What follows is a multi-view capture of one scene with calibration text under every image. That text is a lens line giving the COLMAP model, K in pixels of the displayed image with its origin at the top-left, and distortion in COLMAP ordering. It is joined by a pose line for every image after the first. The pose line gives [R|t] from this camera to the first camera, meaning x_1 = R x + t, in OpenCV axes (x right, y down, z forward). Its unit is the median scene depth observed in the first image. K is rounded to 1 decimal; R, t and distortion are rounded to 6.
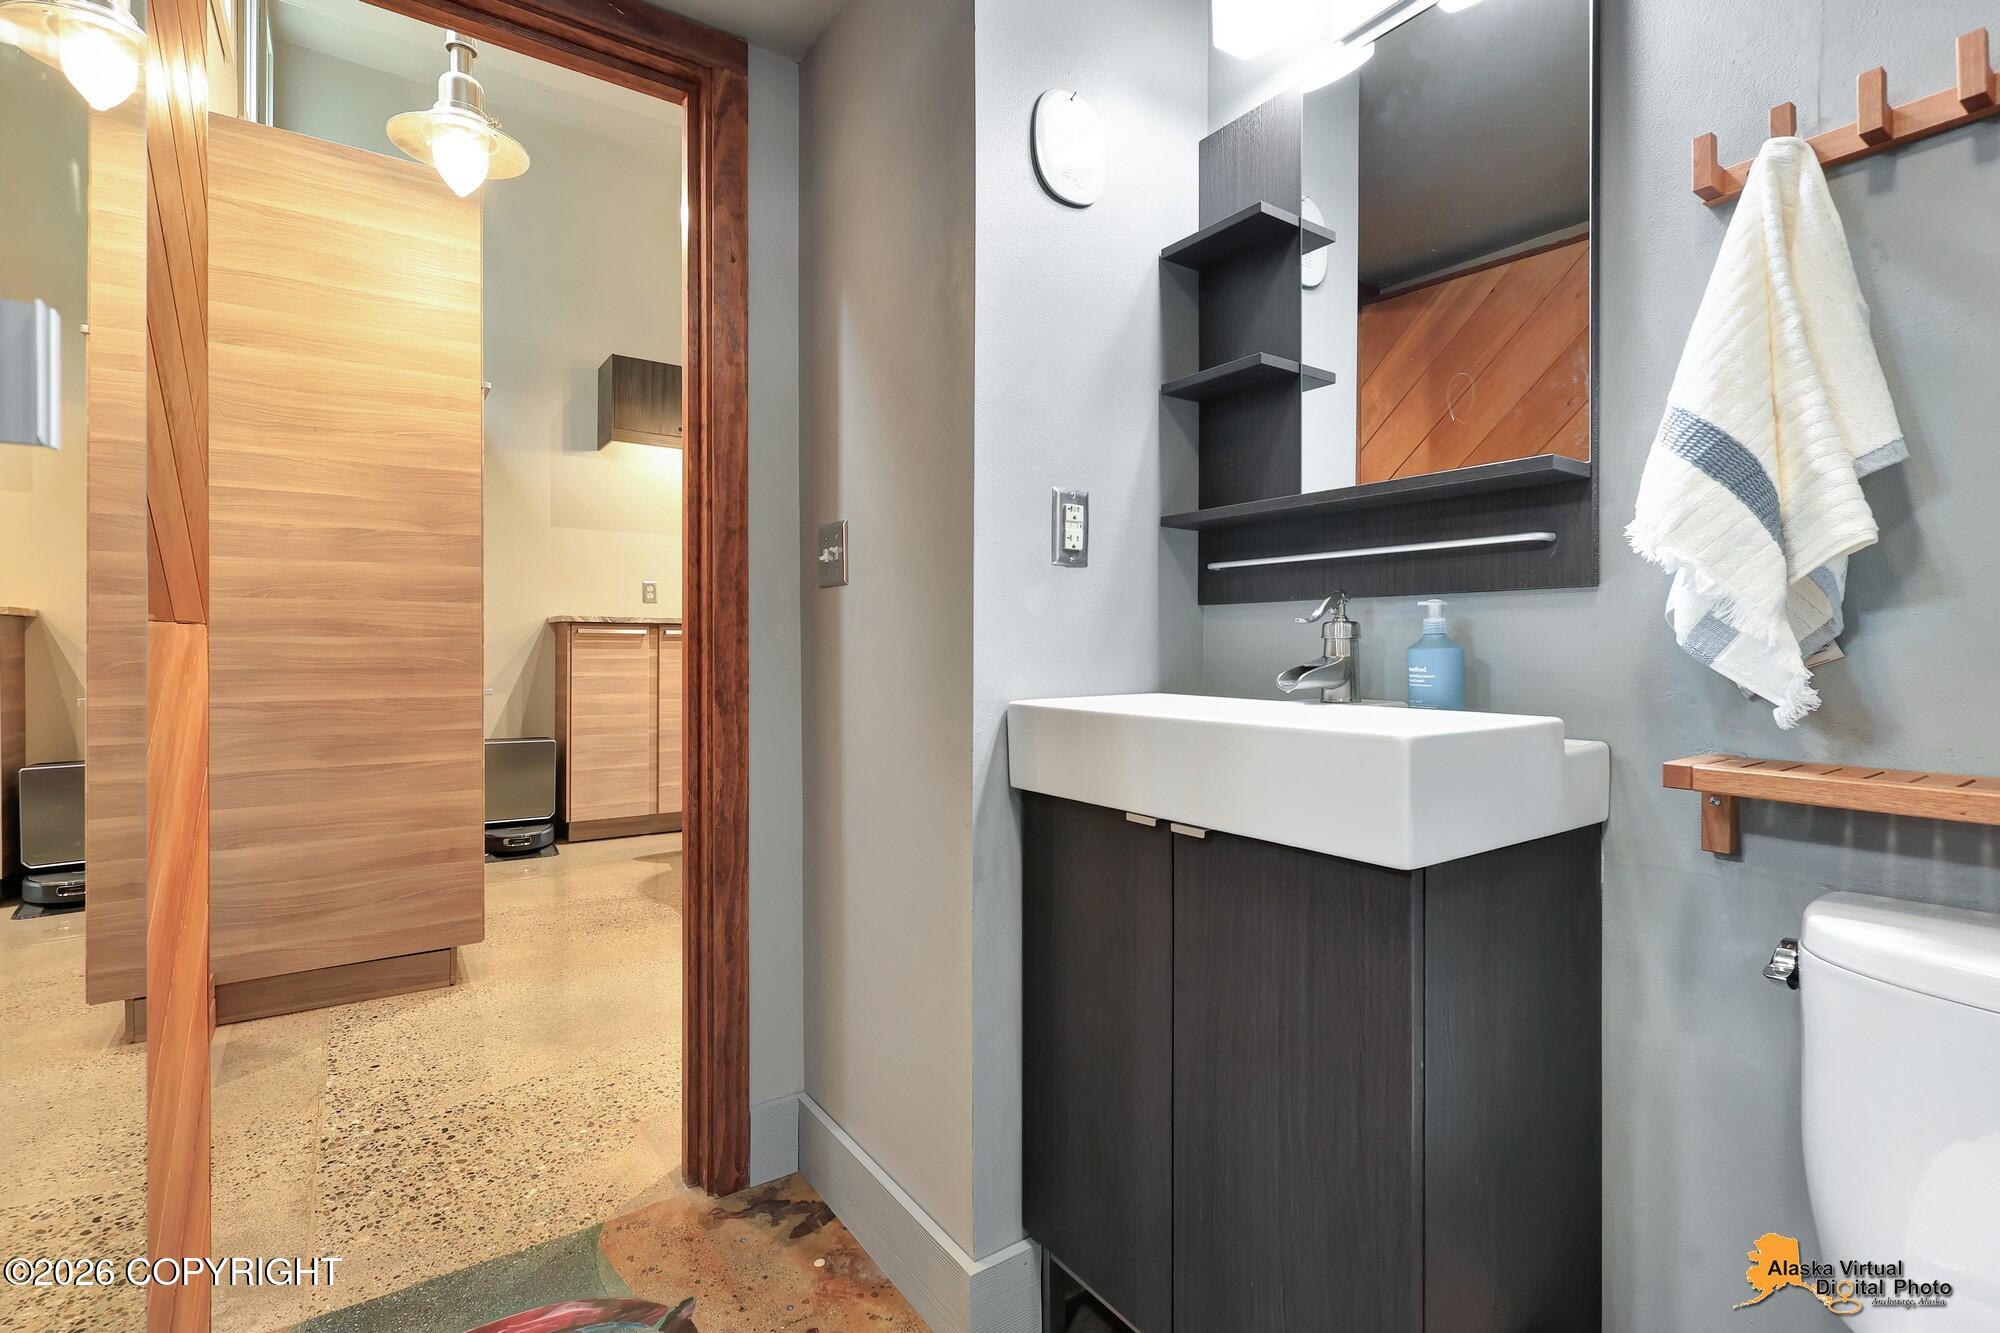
lens RADIAL K [[923.2, 0, 995.4], [0, 923.2, 640.4], [0, 0, 1]] dist [-0.003281, -0.000327]
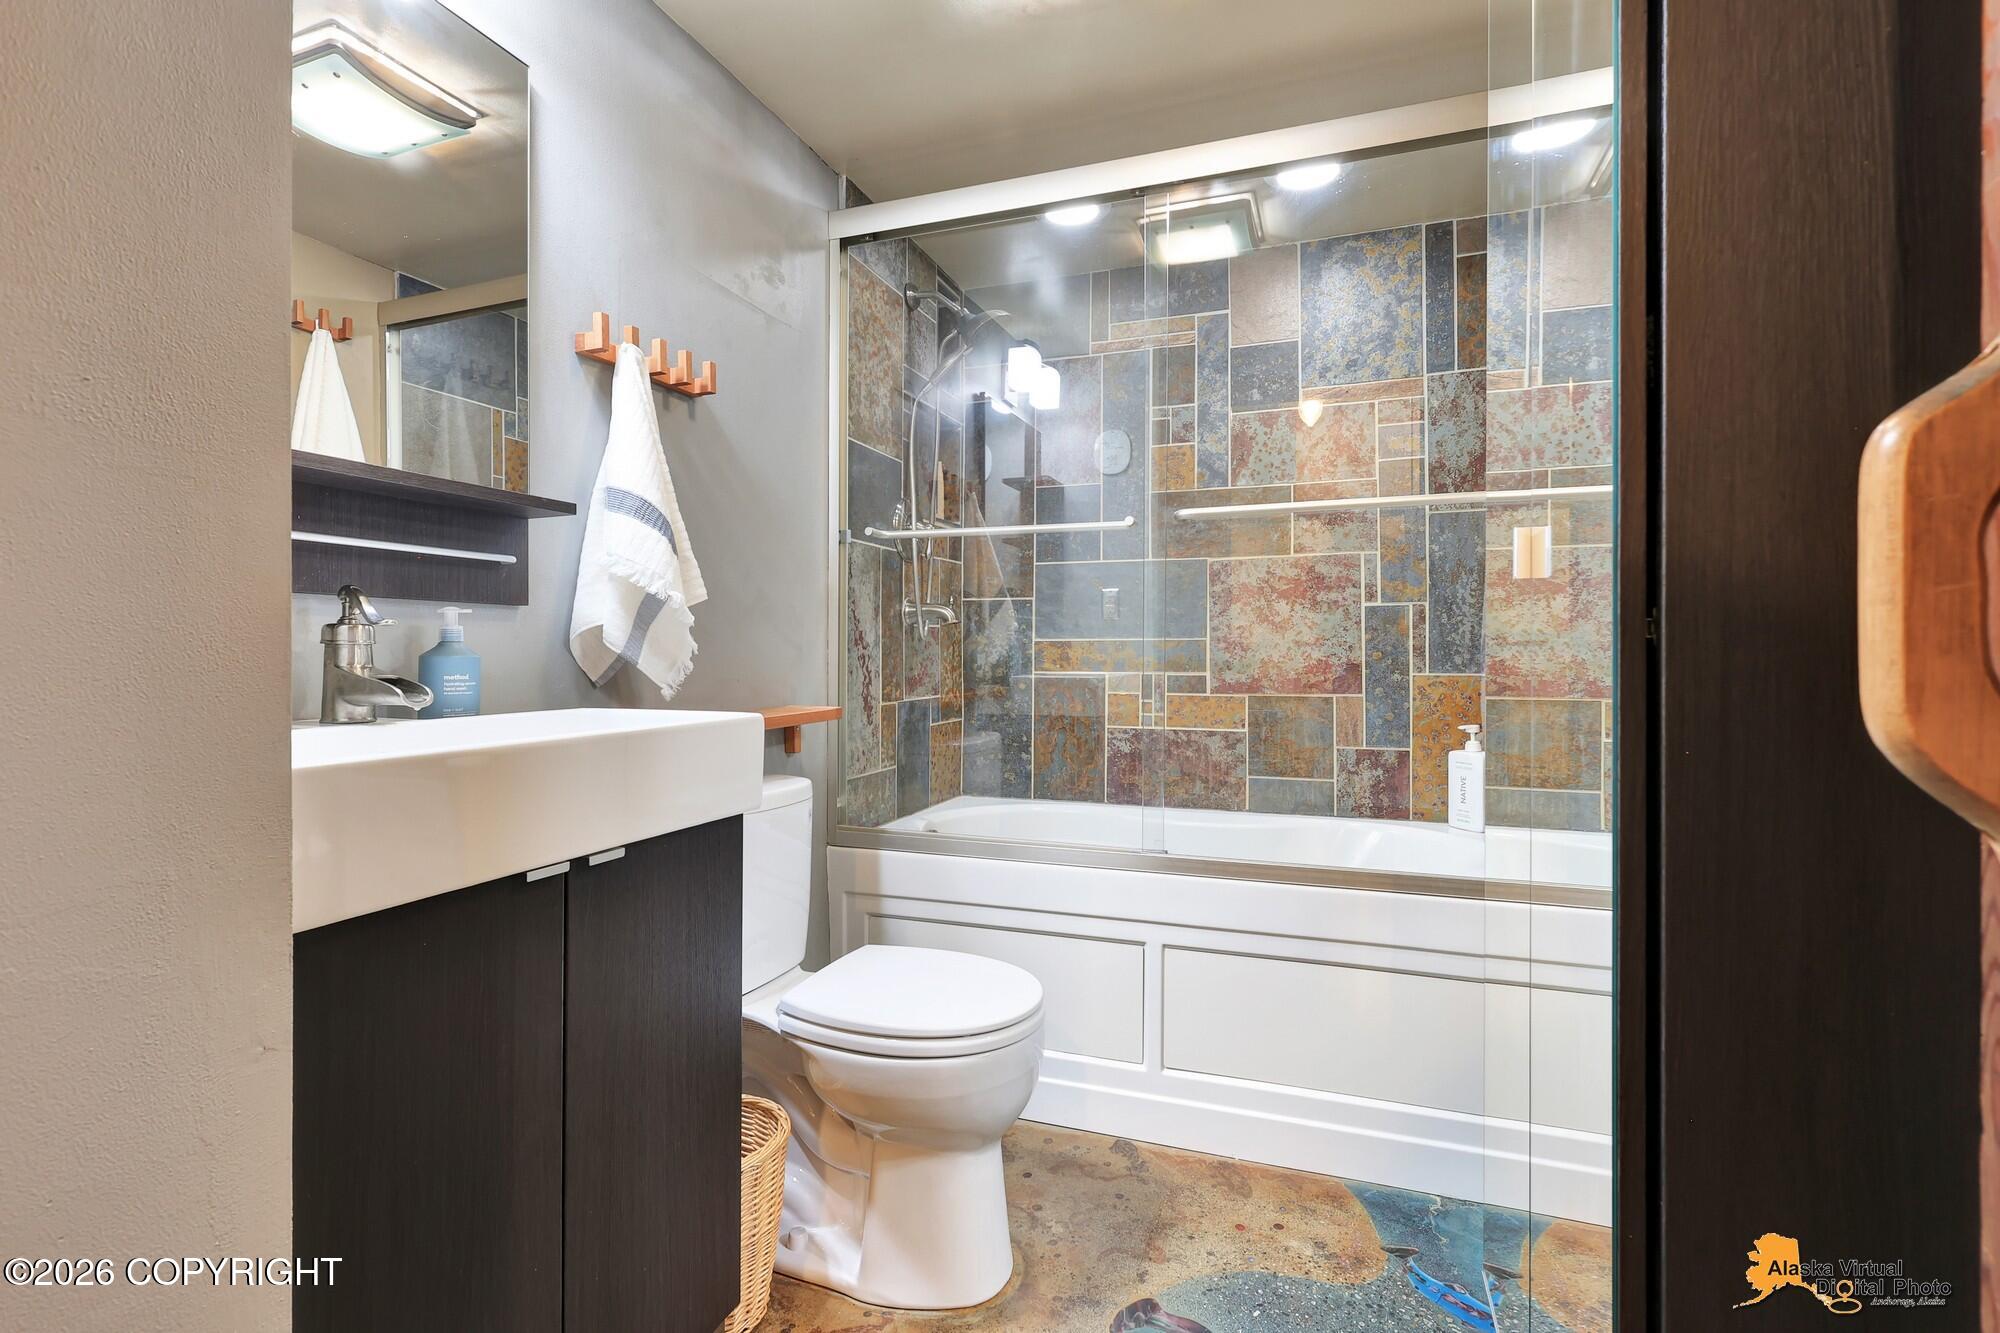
lens RADIAL K [[925.9, 0, 994.1], [0, 925.9, 662.7], [0, 0, 1]] dist [-0.001821, 0.000331]
pose [[-0.564675, -0.006777, 0.825285, -0.693297], [-0.001188, 0.999972, 0.007398, 0.008028], [-0.825312, 0.003197, -0.564668, 1.101662]]
